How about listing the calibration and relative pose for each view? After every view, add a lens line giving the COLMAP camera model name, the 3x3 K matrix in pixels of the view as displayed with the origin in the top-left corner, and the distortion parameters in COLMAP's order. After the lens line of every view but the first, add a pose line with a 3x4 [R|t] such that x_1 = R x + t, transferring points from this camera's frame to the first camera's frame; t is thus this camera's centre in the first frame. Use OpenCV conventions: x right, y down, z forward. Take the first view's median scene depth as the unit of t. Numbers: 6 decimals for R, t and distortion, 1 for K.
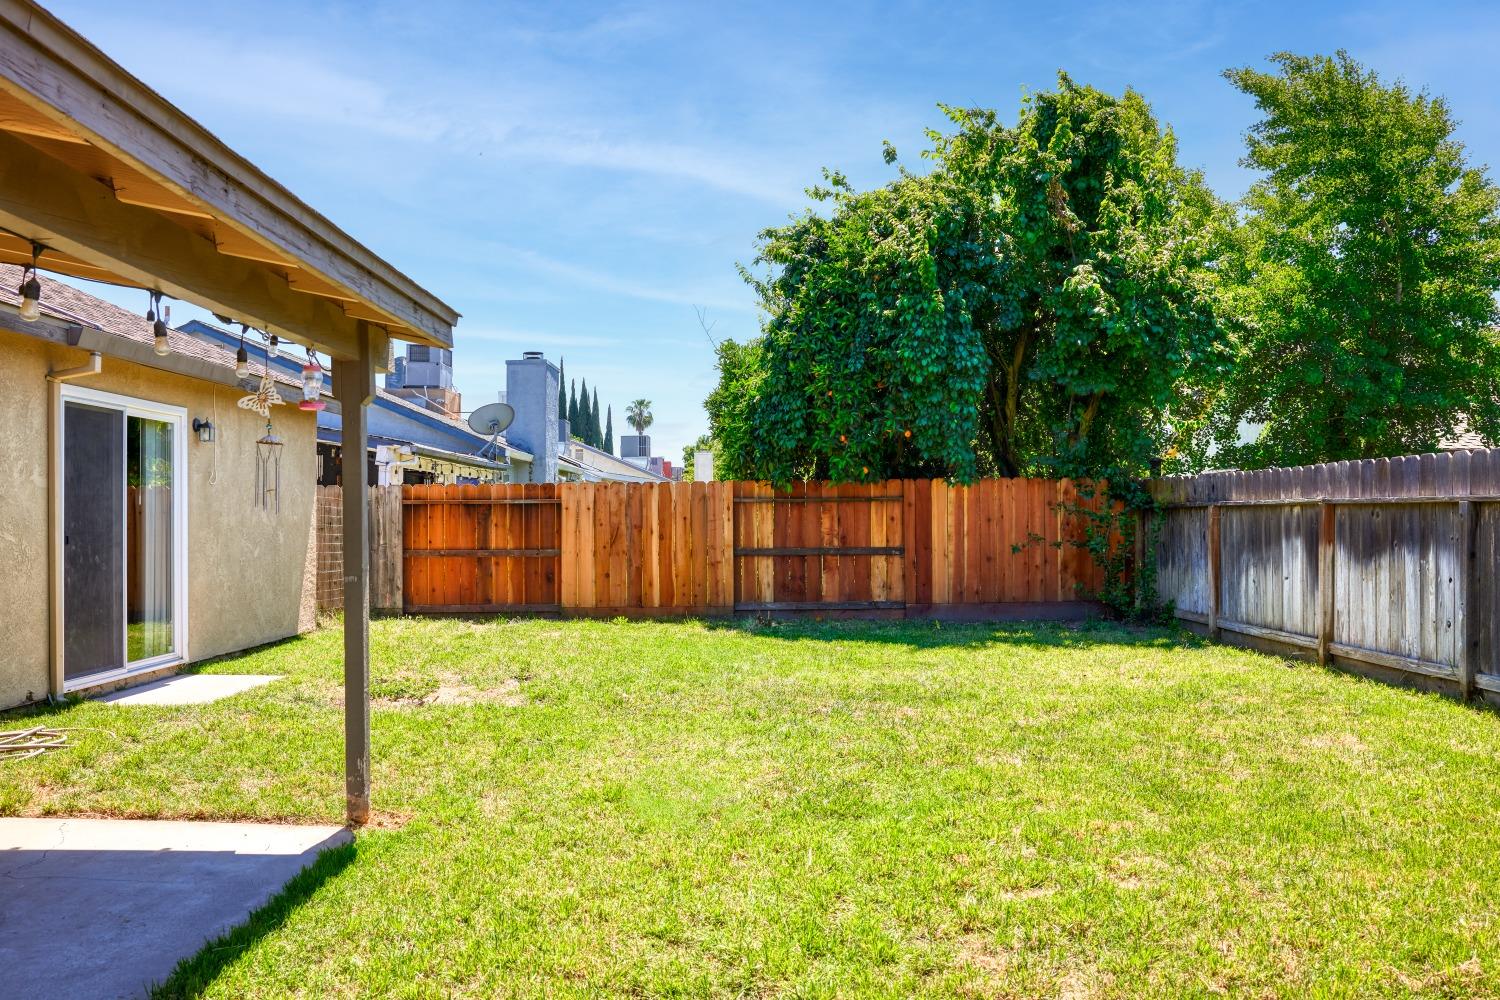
lens RADIAL K [[1217.5, 0, 739.3], [0, 1217.5, 498.7], [0, 0, 1]] dist [-0.010895, 0.019975]
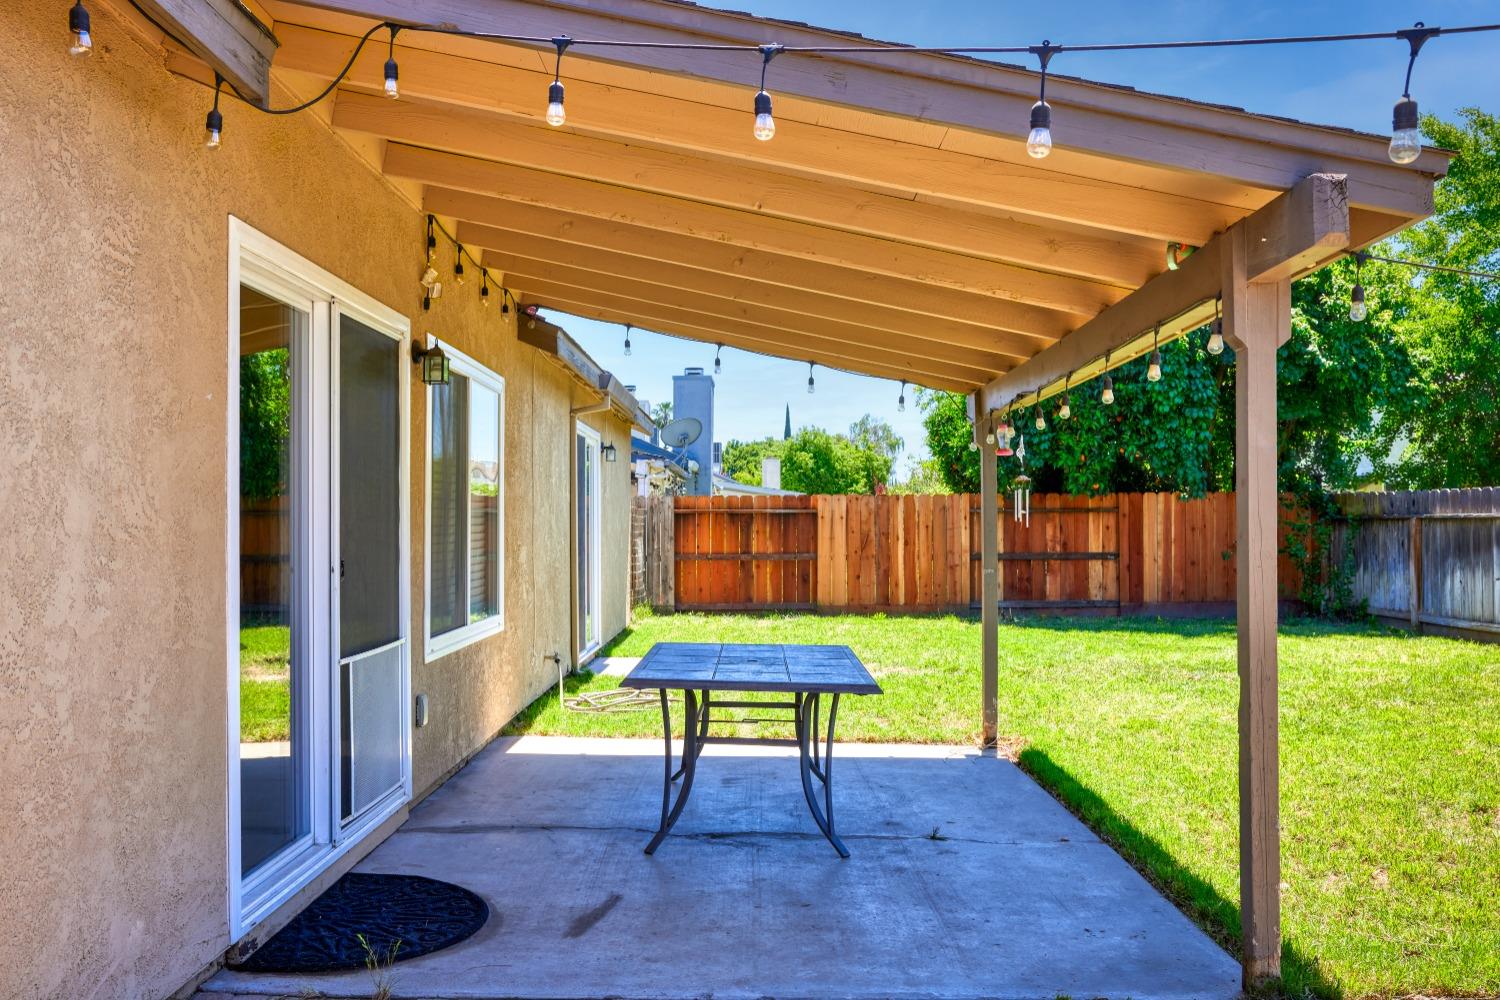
lens RADIAL K [[1277.0, 0, 759.1], [0, 1277.0, 505.6], [0, 0, 1]] dist [0.008313, 0.006801]
pose [[0.999518, 0.003899, 0.030800, -0.237633], [-0.003965, 0.999990, 0.002068, -0.005214], [-0.030792, -0.002189, 0.999523, -0.181783]]
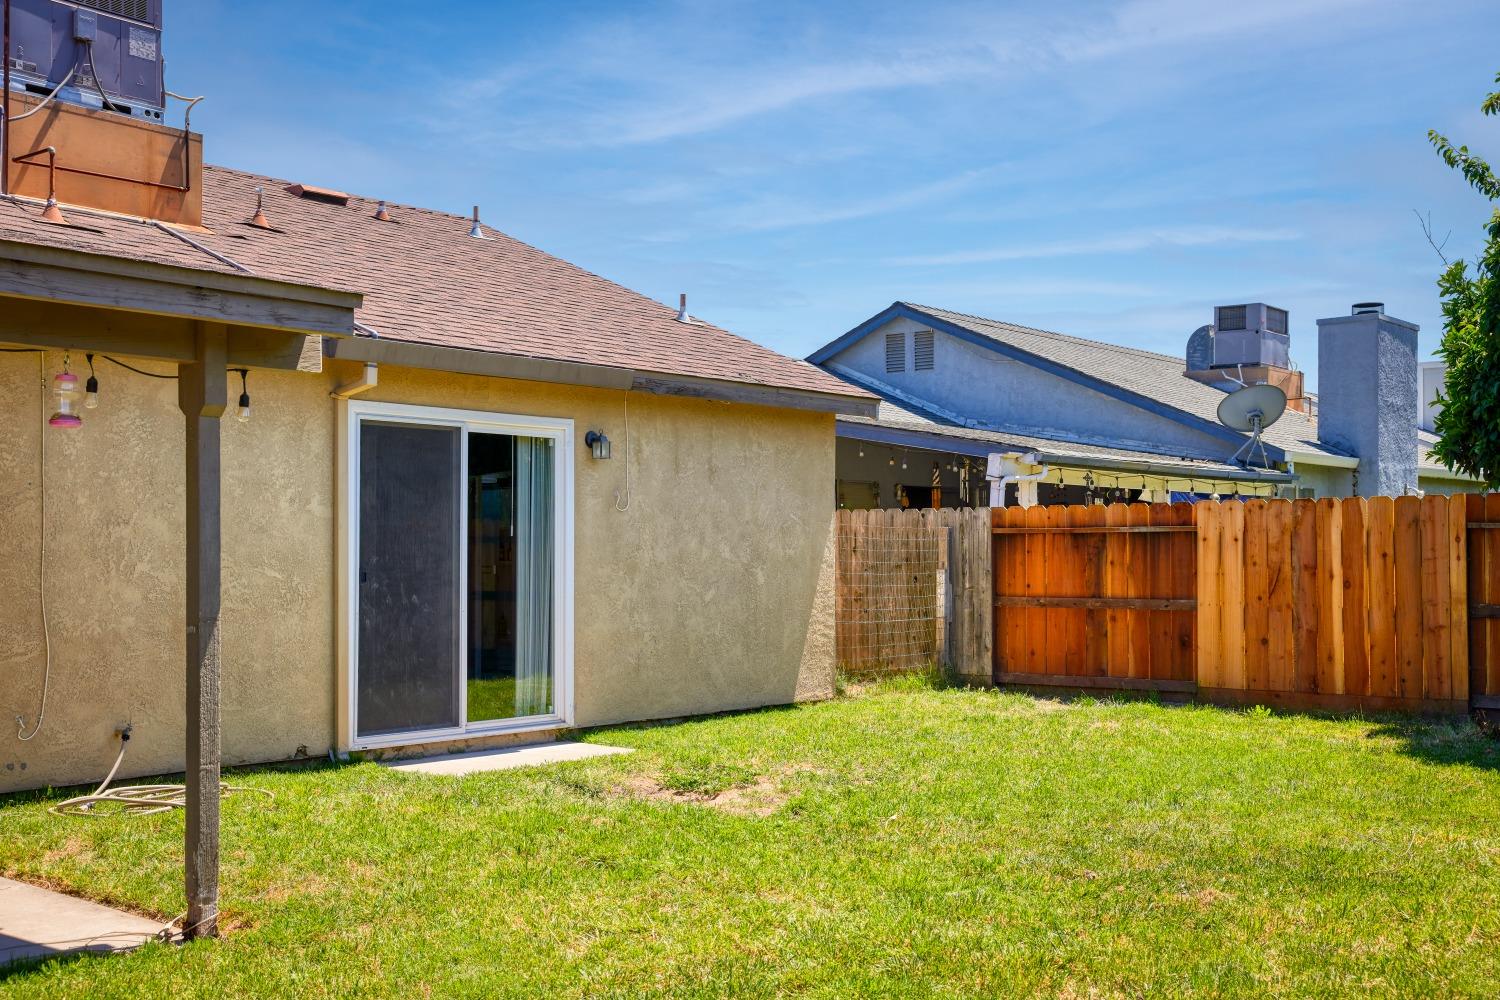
lens RADIAL K [[1673.6, 0, 748.2], [0, 1673.6, 504.0], [0, 0, 1]] dist [0.041629, 0.000000]
pose [[0.784704, -0.013622, -0.619721, 0.234681], [0.006406, 0.999883, -0.013867, -0.000108], [0.619838, 0.006912, 0.784699, 0.120389]]
